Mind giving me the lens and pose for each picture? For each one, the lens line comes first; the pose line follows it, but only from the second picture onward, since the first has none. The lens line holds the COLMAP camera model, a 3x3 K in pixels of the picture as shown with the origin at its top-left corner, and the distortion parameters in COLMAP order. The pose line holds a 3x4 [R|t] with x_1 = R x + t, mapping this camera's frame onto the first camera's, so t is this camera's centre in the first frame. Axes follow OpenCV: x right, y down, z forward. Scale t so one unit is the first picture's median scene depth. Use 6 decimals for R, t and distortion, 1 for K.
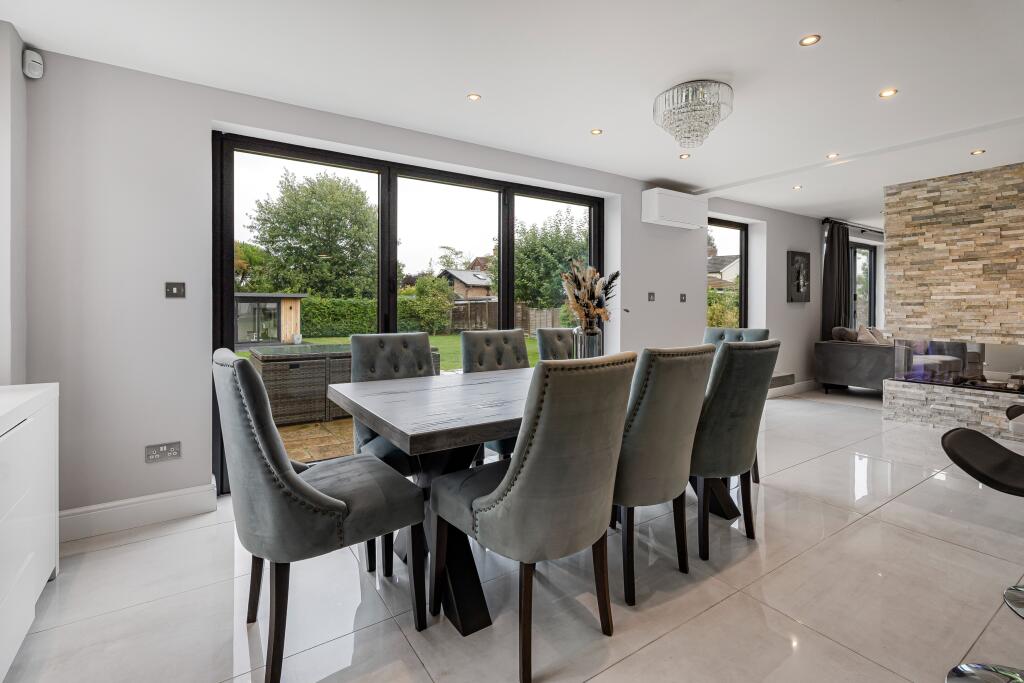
lens RADIAL K [[470.4, 0, 514.2], [0, 470.4, 307.6], [0, 0, 1]] dist [0.001142, 0.000341]
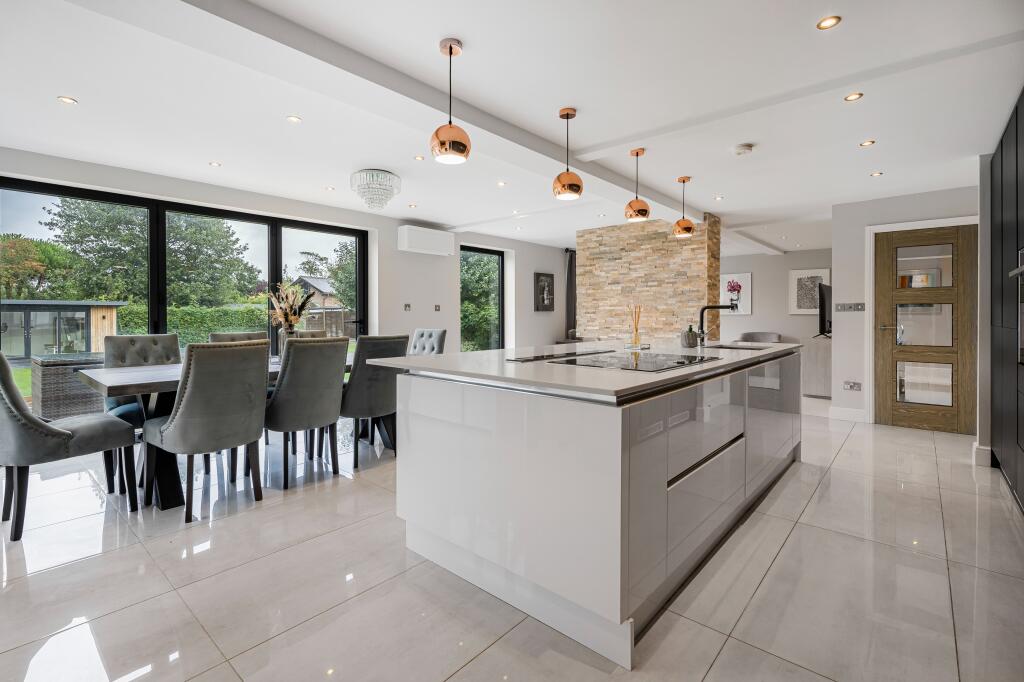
lens RADIAL K [[465.8, 0, 515.2], [0, 465.8, 316.7], [0, 0, 1]] dist [-0.000612, 0.000487]
pose [[0.964223, -0.003208, 0.265074, 0.179915], [0.002950, 0.999995, 0.001371, 0.001711], [-0.265077, -0.000540, 0.964227, -0.251681]]
